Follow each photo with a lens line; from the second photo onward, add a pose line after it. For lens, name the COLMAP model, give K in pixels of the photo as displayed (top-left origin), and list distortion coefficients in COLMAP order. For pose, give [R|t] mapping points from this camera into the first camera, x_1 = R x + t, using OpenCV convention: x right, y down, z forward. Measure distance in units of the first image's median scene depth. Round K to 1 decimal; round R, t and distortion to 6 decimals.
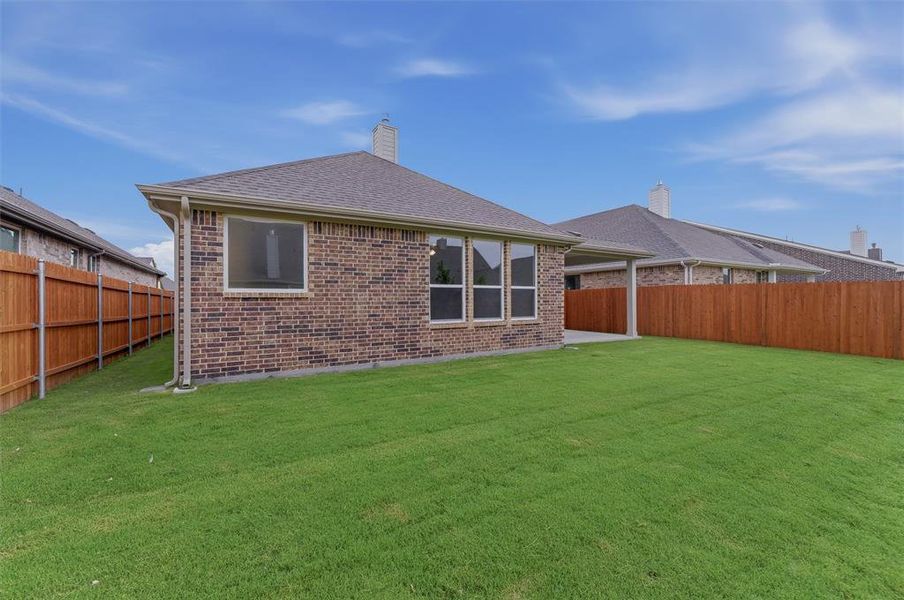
lens RADIAL K [[388.2, 0, 456.7], [0, 388.2, 299.0], [0, 0, 1]] dist [0.000526, 0.001449]
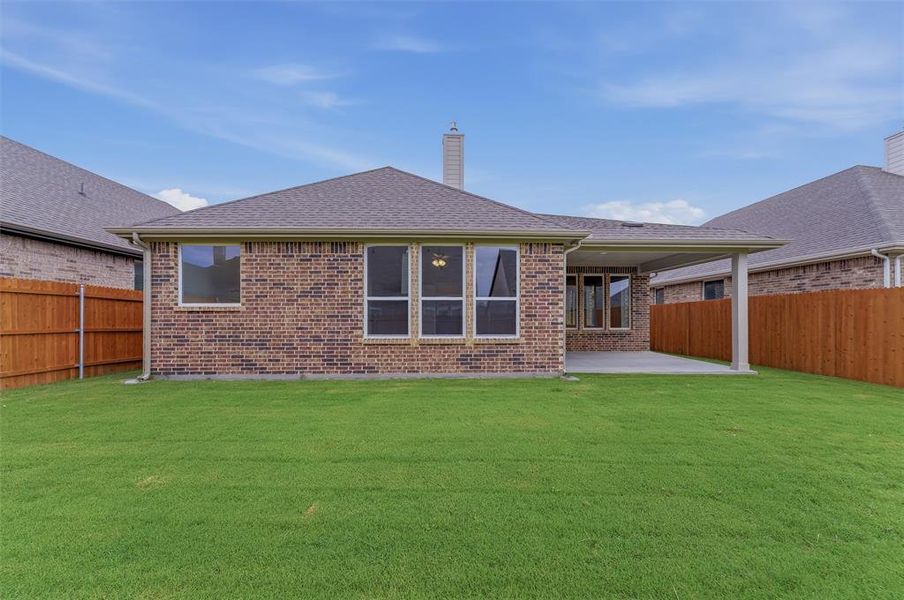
lens RADIAL K [[388.2, 0, 452.2], [0, 388.2, 315.4], [0, 0, 1]] dist [0.000526, 0.001449]
pose [[0.860054, 0.005226, -0.510176, 0.620231], [-0.001633, 0.999971, 0.007490, -0.000224], [0.510200, -0.005609, 0.860037, 0.304691]]
